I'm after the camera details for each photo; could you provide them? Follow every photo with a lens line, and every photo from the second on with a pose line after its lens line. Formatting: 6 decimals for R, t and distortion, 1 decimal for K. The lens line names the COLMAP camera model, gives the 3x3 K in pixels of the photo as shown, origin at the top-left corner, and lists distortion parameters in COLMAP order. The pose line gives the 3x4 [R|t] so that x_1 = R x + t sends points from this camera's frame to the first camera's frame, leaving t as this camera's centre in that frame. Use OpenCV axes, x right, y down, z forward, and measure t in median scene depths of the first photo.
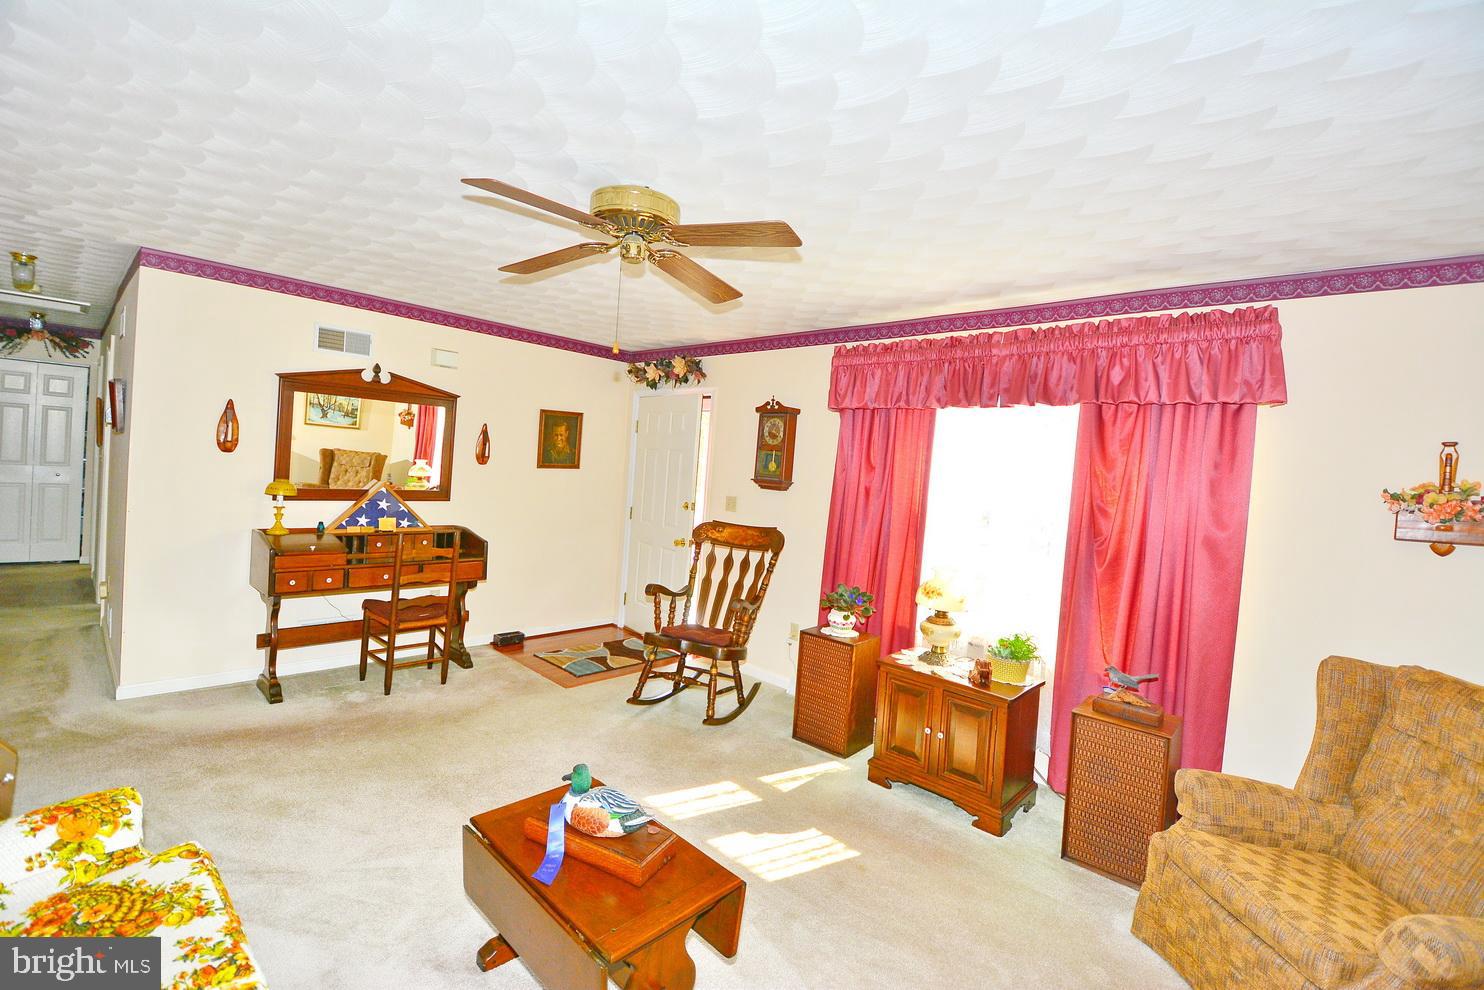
lens RADIAL K [[651.9, 0, 750.1], [0, 651.9, 490.5], [0, 0, 1]] dist [-0.000191, -0.005105]
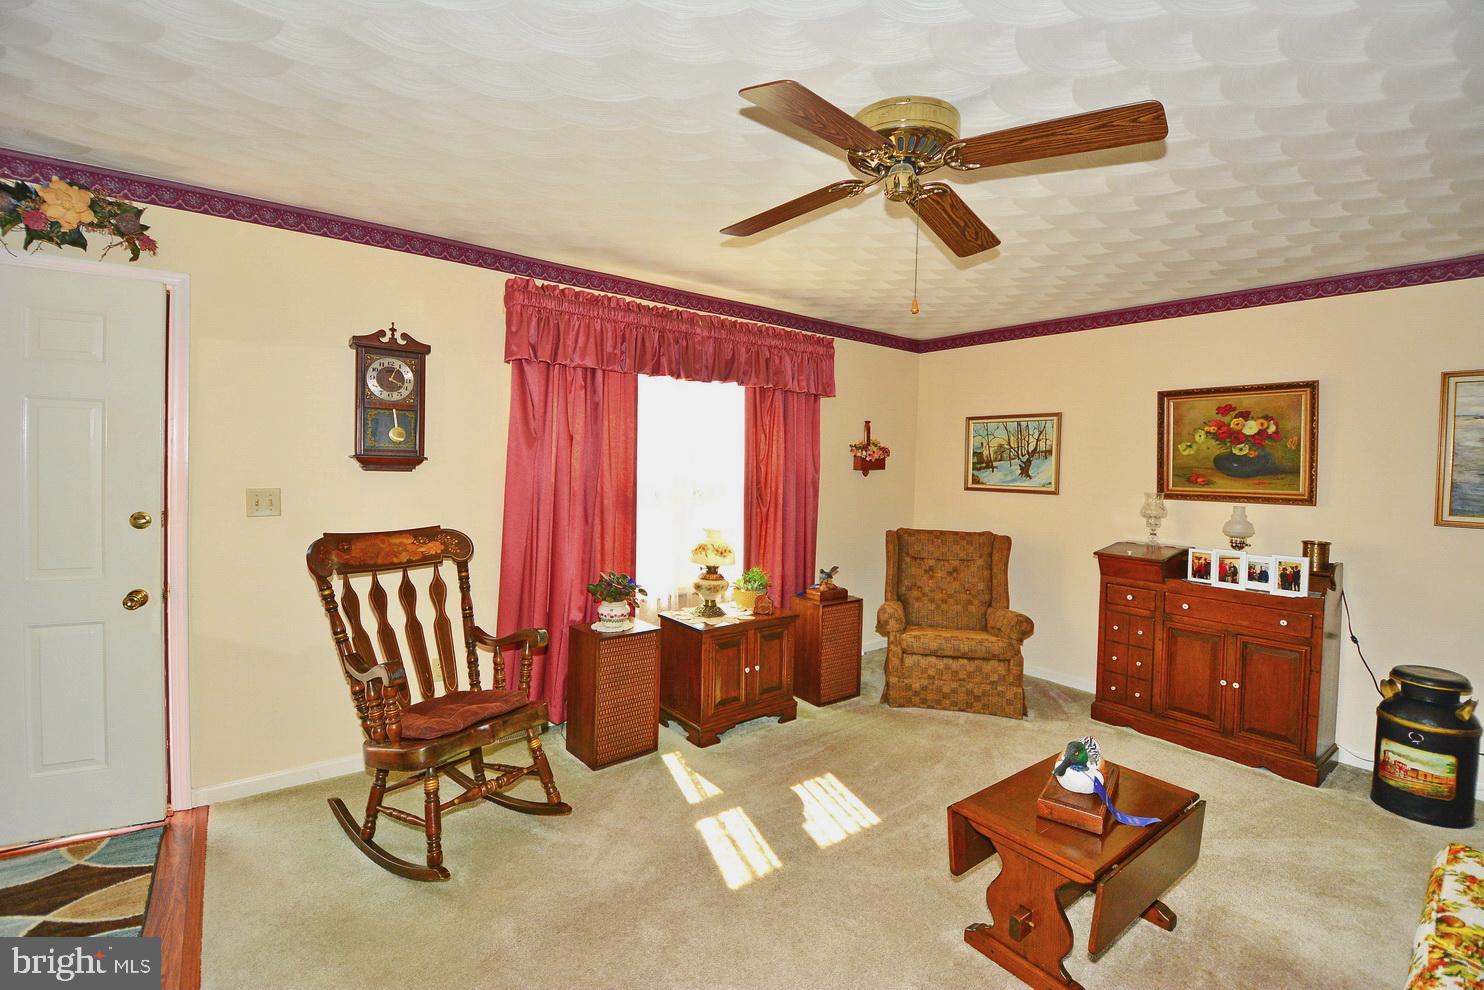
lens RADIAL K [[651.9, 0, 737.3], [0, 651.9, 493.2], [0, 0, 1]] dist [-0.000191, -0.005105]
pose [[0.164191, -0.112219, 0.980025, -0.597874], [0.020242, 0.993682, 0.110392, -0.048225], [-0.986221, 0.001712, 0.165425, 0.609601]]
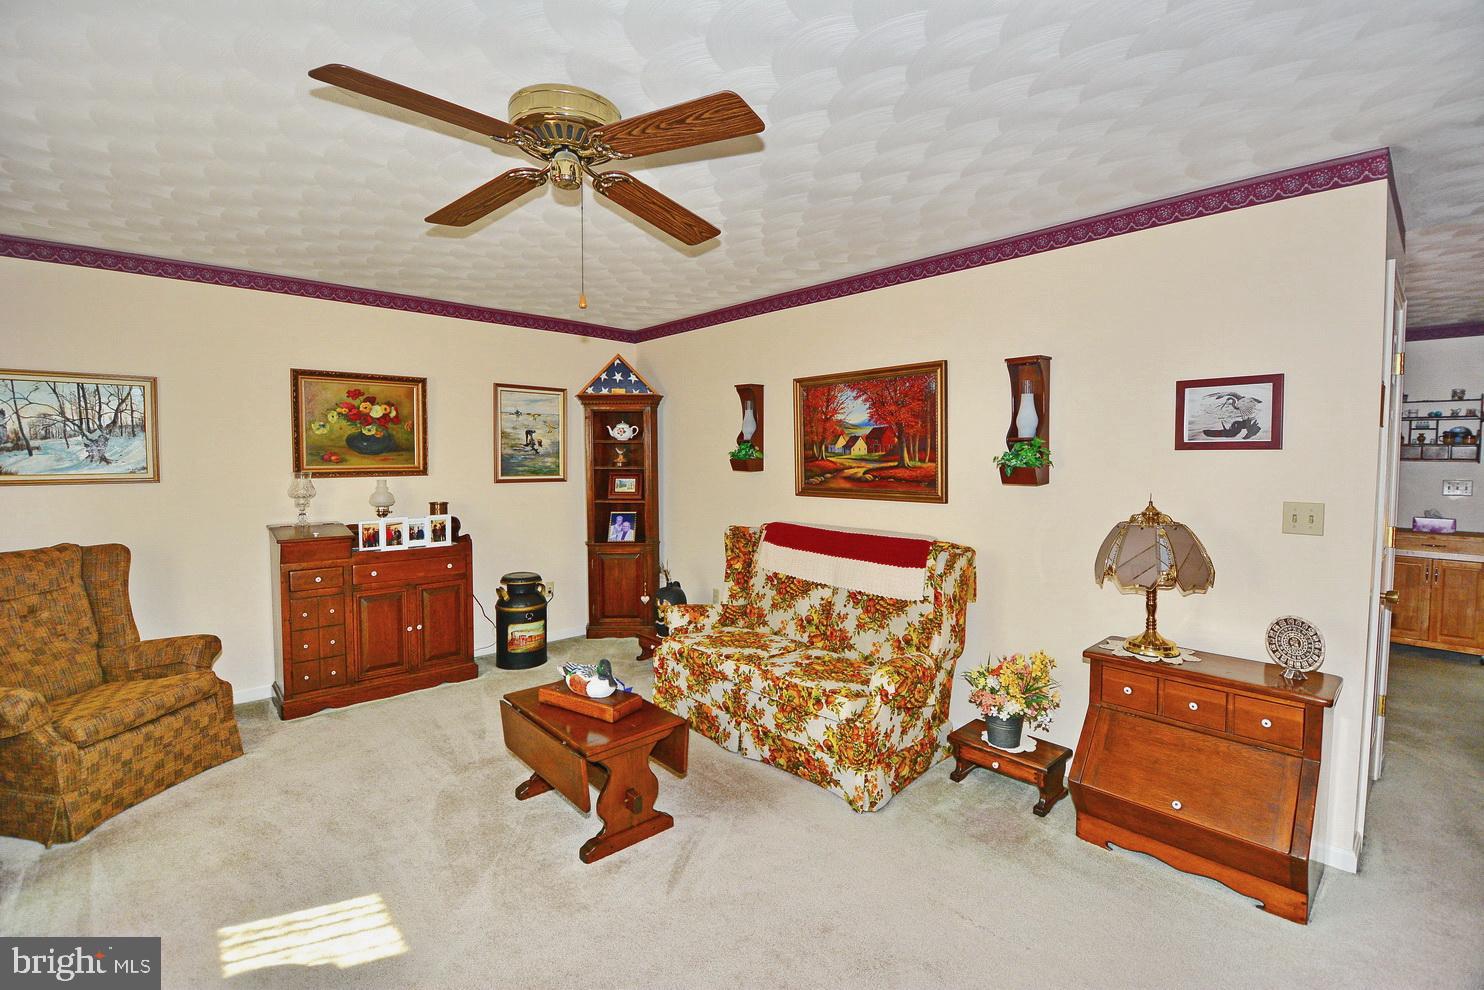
lens RADIAL K [[651.9, 0, 749.6], [0, 651.9, 484.8], [0, 0, 1]] dist [-0.000191, -0.005105]
pose [[-0.993388, -0.078417, 0.083851, -0.292176], [-0.071347, 0.993888, 0.084235, -0.038843], [-0.089944, 0.077695, -0.992912, 1.034878]]
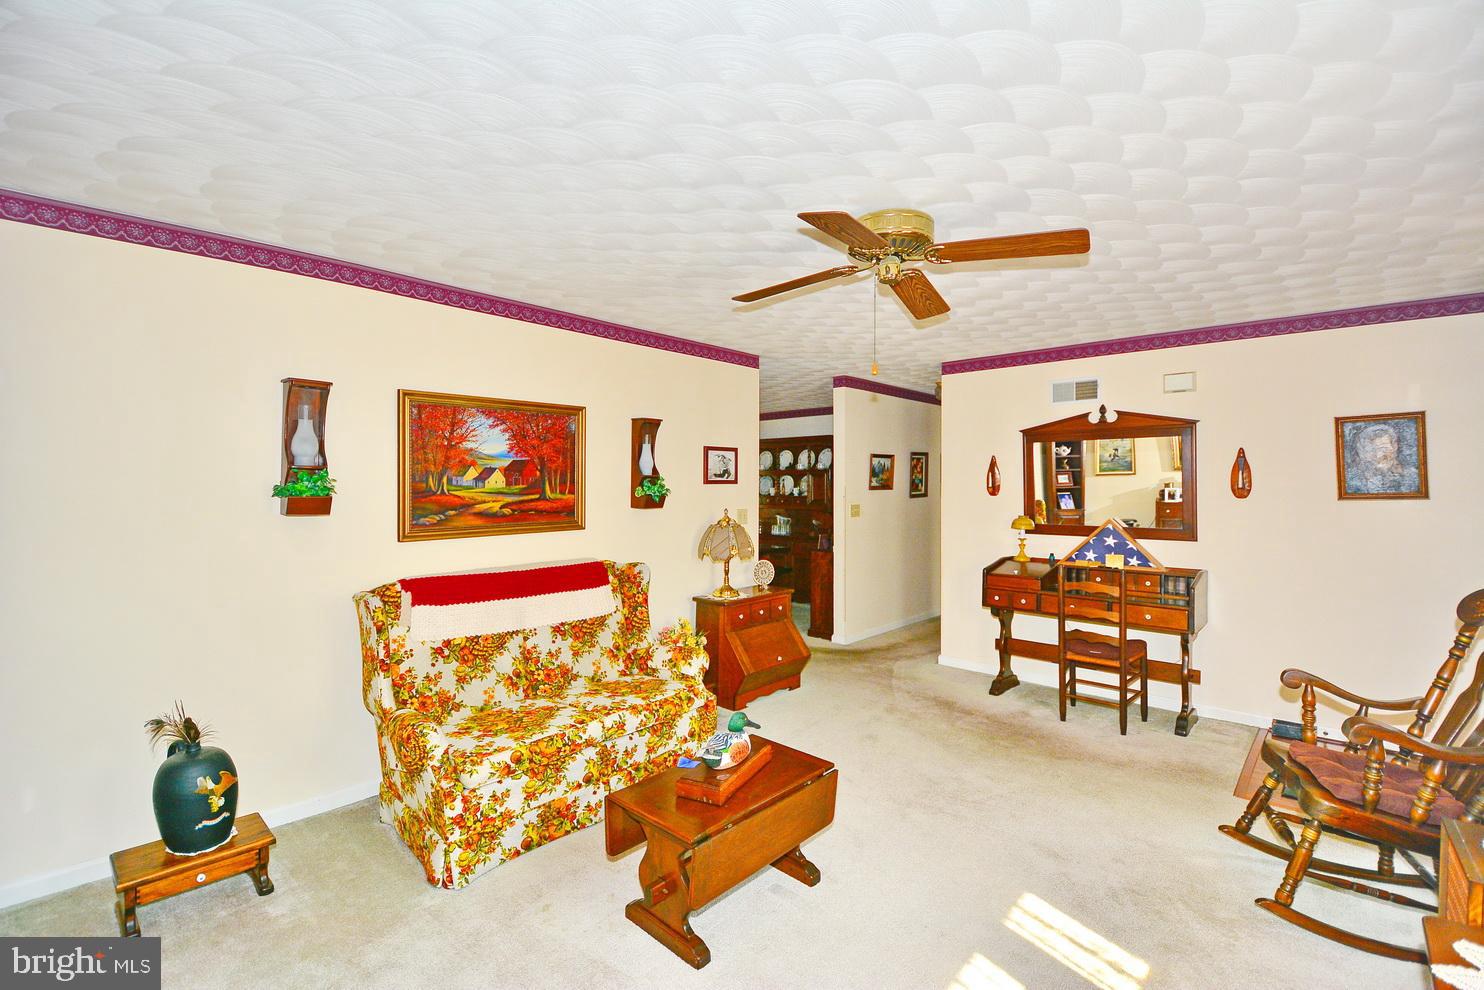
lens RADIAL K [[651.9, 0, 742.3], [0, 651.9, 486.0], [0, 0, 1]] dist [-0.000191, -0.005105]
pose [[0.003189, -0.064554, -0.997909, 0.468429], [-0.037668, 0.997198, -0.064629, 0.024302], [0.999285, 0.037795, 0.000749, 0.443552]]
